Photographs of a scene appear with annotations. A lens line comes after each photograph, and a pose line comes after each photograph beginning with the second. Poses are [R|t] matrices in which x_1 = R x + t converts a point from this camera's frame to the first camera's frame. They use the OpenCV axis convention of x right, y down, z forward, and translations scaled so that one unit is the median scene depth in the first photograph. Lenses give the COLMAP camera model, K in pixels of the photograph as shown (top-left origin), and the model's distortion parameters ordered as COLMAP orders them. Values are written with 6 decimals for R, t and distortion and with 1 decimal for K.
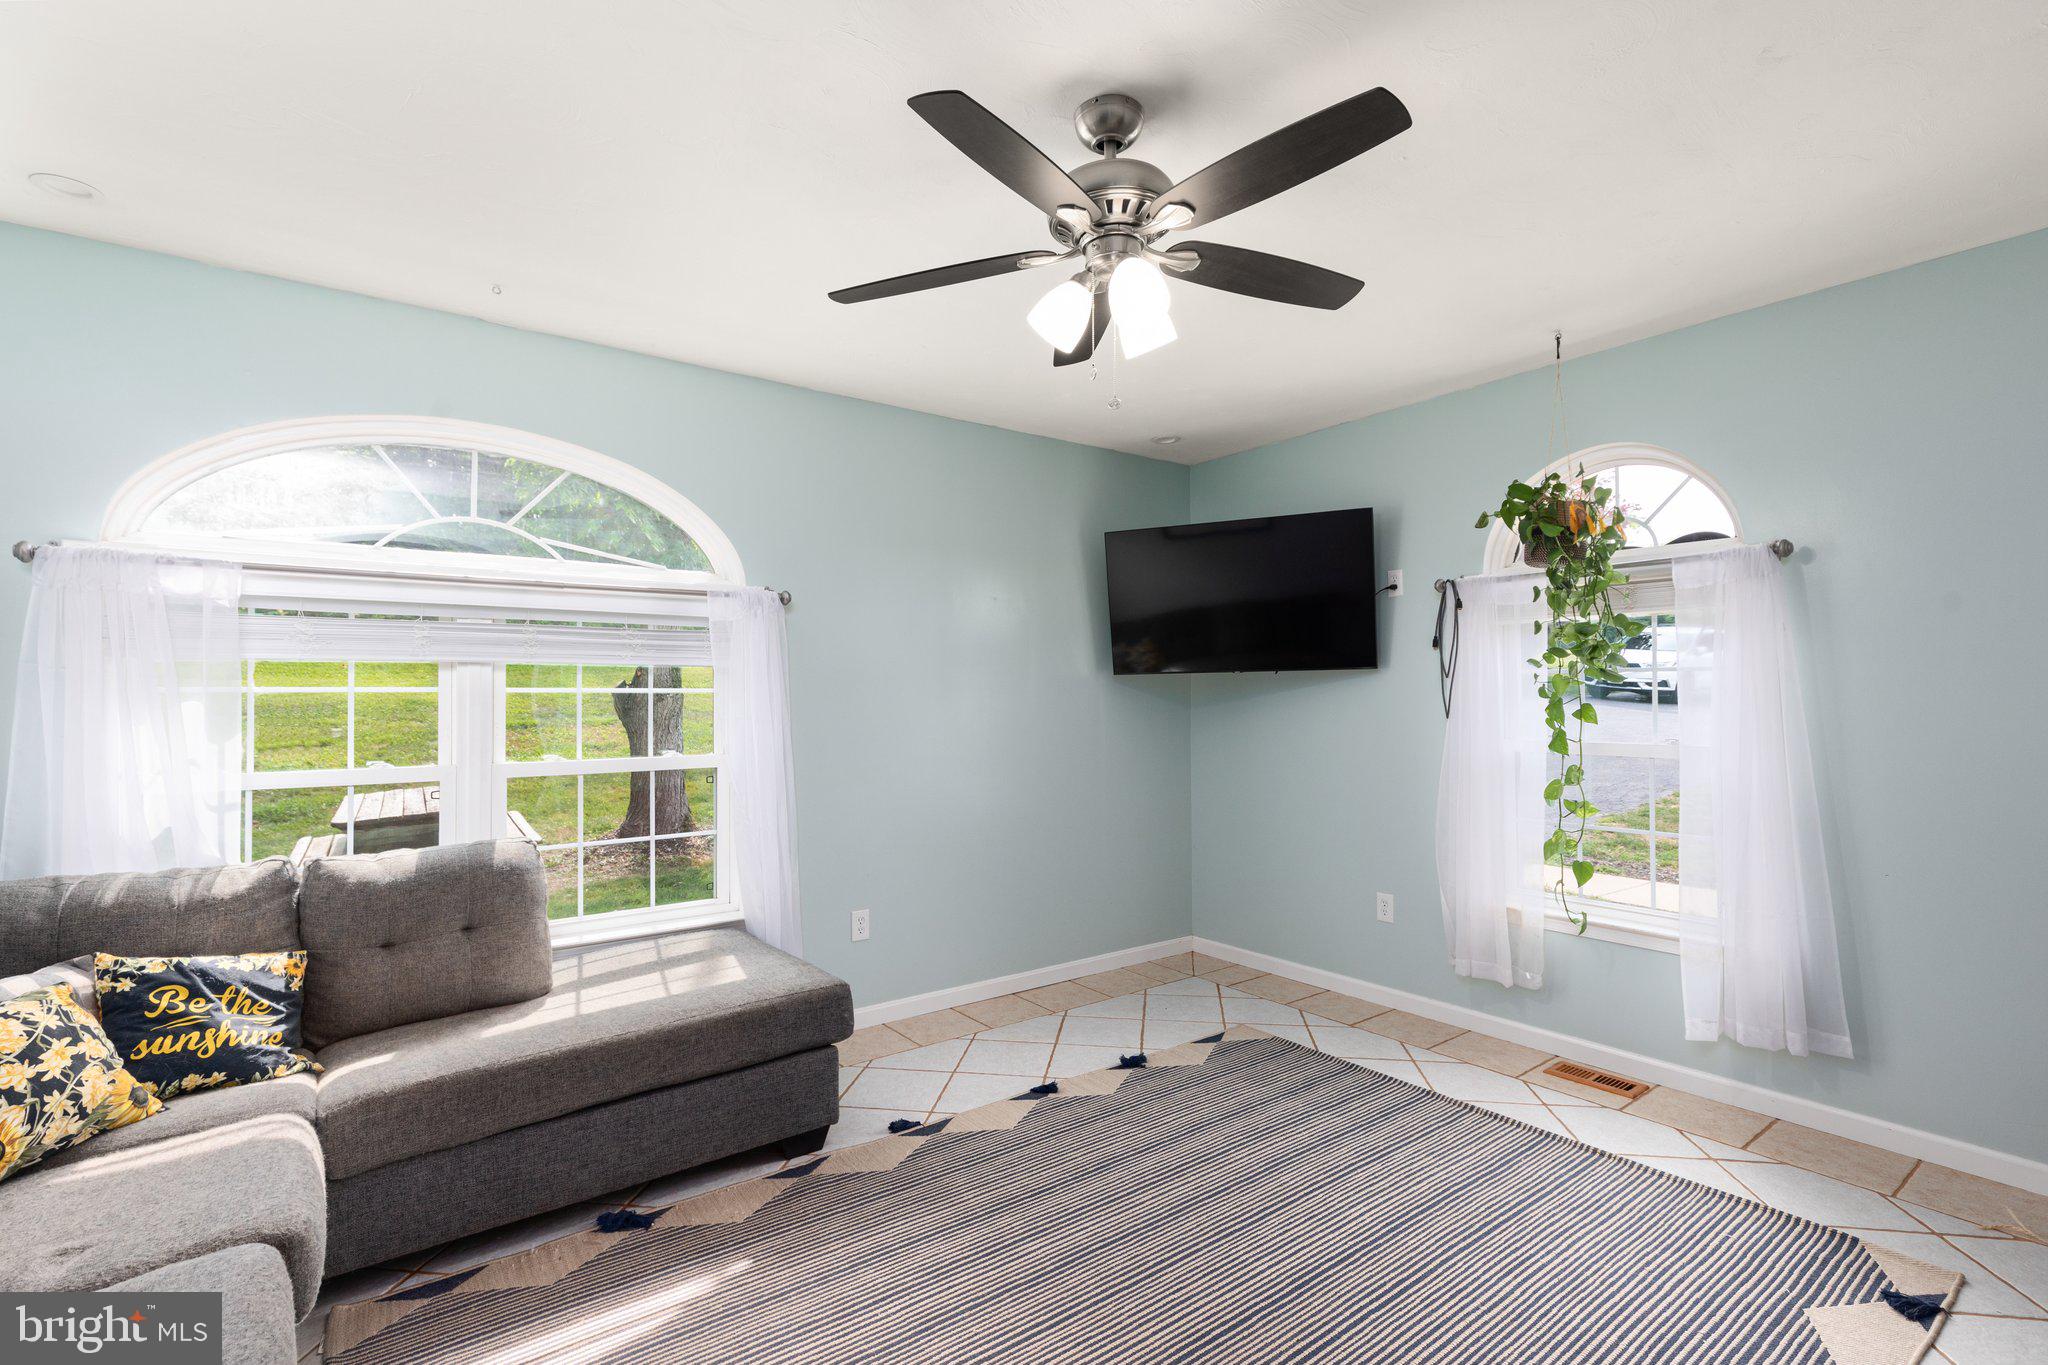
lens RADIAL K [[946.4, 0, 1031.1], [0, 946.4, 689.1], [0, 0, 1]] dist [0.006918, -0.001719]
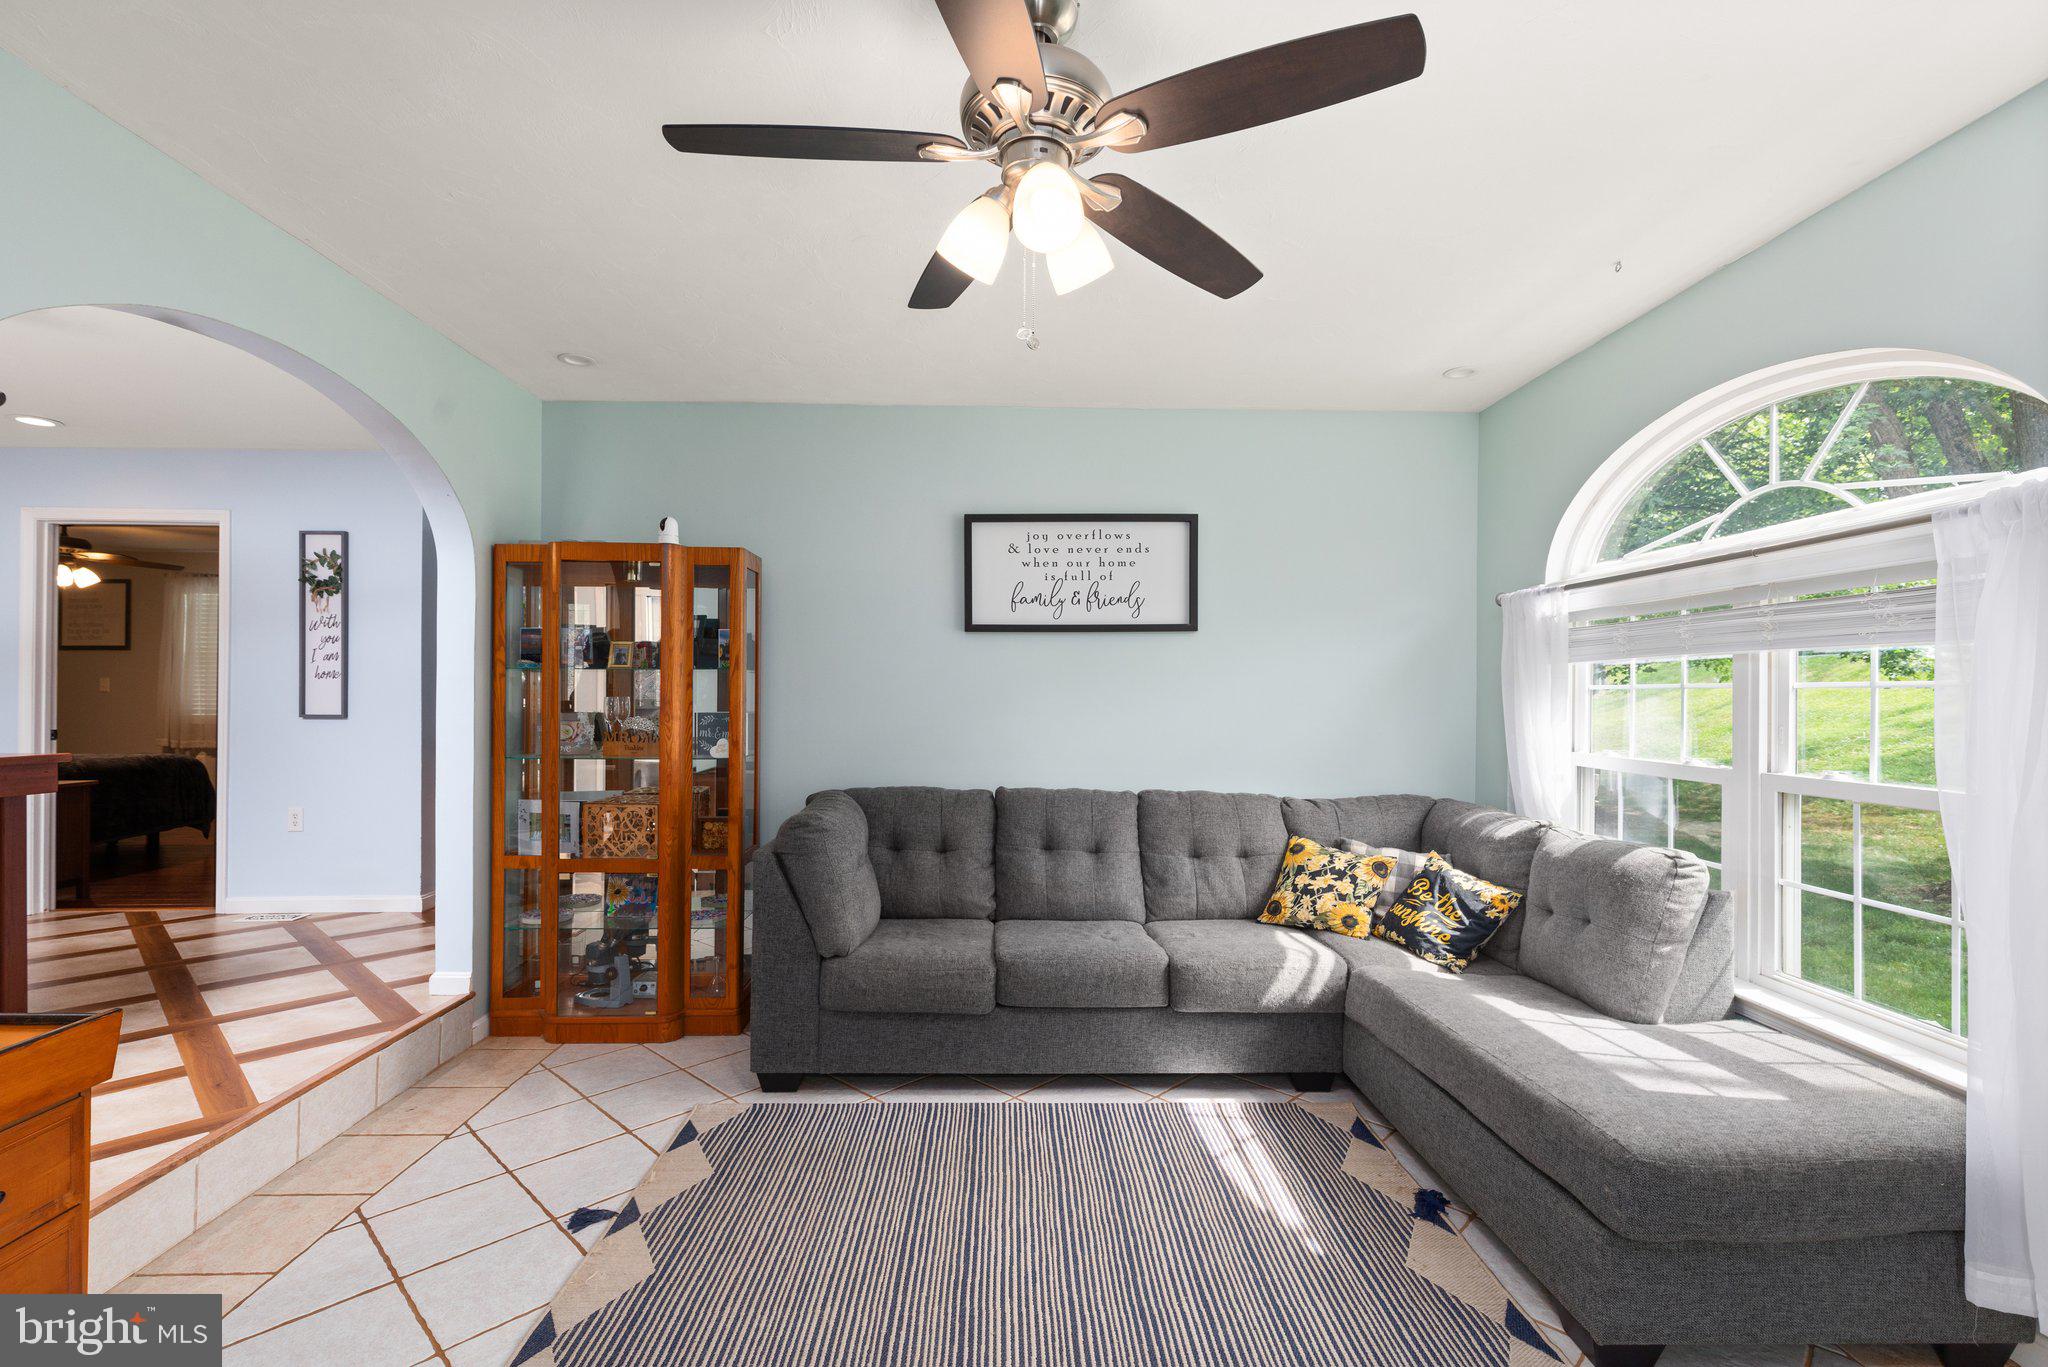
lens RADIAL K [[946.4, 0, 1021.4], [0, 946.4, 686.1], [0, 0, 1]] dist [0.006918, -0.001719]
pose [[-0.587252, -0.002143, -0.809401, 0.696017], [0.005470, 0.999963, -0.006617, 0.005053], [0.809386, -0.008313, -0.587218, 1.316186]]
